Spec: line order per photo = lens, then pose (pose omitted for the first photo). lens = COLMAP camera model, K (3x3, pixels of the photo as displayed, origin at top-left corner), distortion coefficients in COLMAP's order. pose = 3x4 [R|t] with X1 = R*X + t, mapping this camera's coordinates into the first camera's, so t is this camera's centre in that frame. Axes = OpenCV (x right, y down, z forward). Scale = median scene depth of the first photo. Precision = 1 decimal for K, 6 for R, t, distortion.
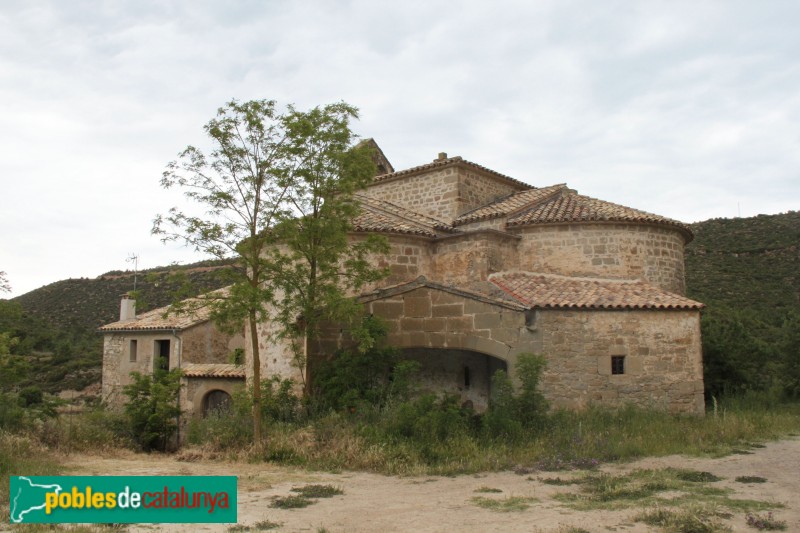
lens RADIAL K [[624.8, 0, 412.5], [0, 624.8, 263.4], [0, 0, 1]] dist [-0.165991, 0.158838]
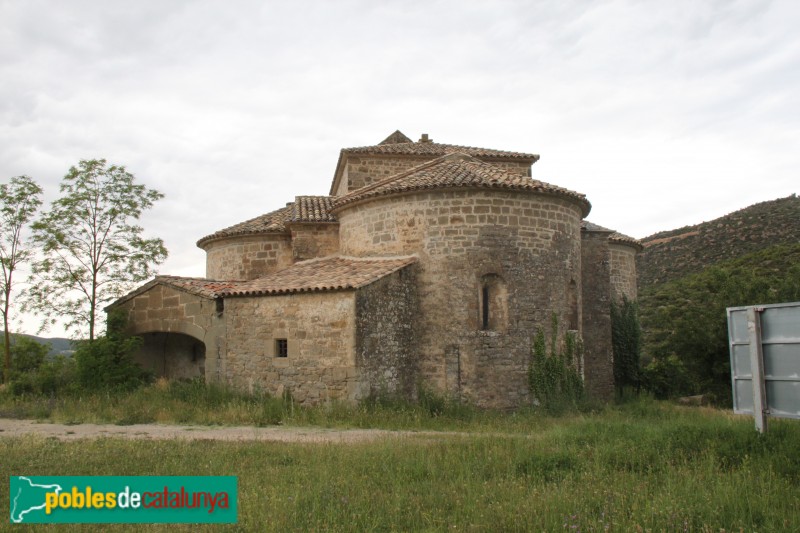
lens RADIAL K [[624.8, 0, 412.5], [0, 624.8, 263.4], [0, 0, 1]] dist [-0.165991, 0.158838]
pose [[0.779202, -0.081601, -0.621439, 1.078805], [0.107496, 0.994197, 0.004238, 0.040872], [0.617486, -0.070104, 0.783451, 0.309763]]
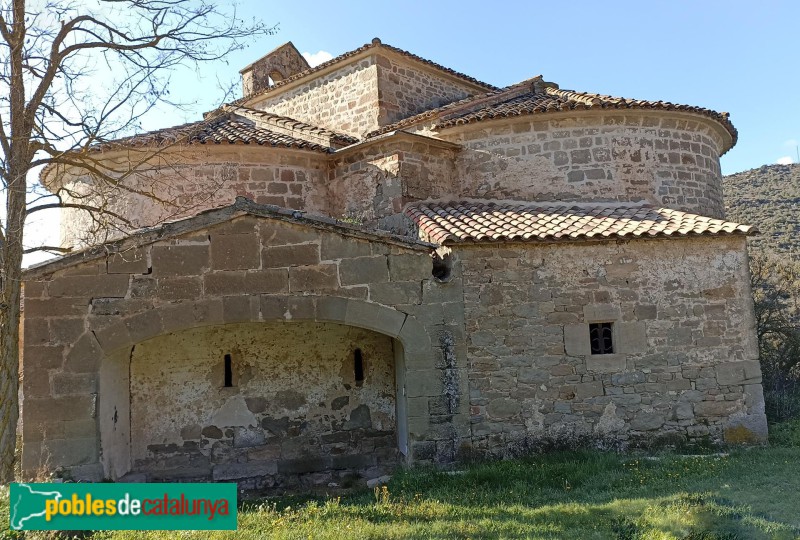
lens RADIAL K [[672.4, 0, 440.5], [0, 672.4, 250.8], [0, 0, 1]] dist [0.065688, 0.004186]
pose [[0.998773, -0.048115, 0.011743, 0.167187], [0.047727, 0.998368, 0.031351, 0.052579], [-0.013233, -0.030752, 0.999439, 0.340283]]
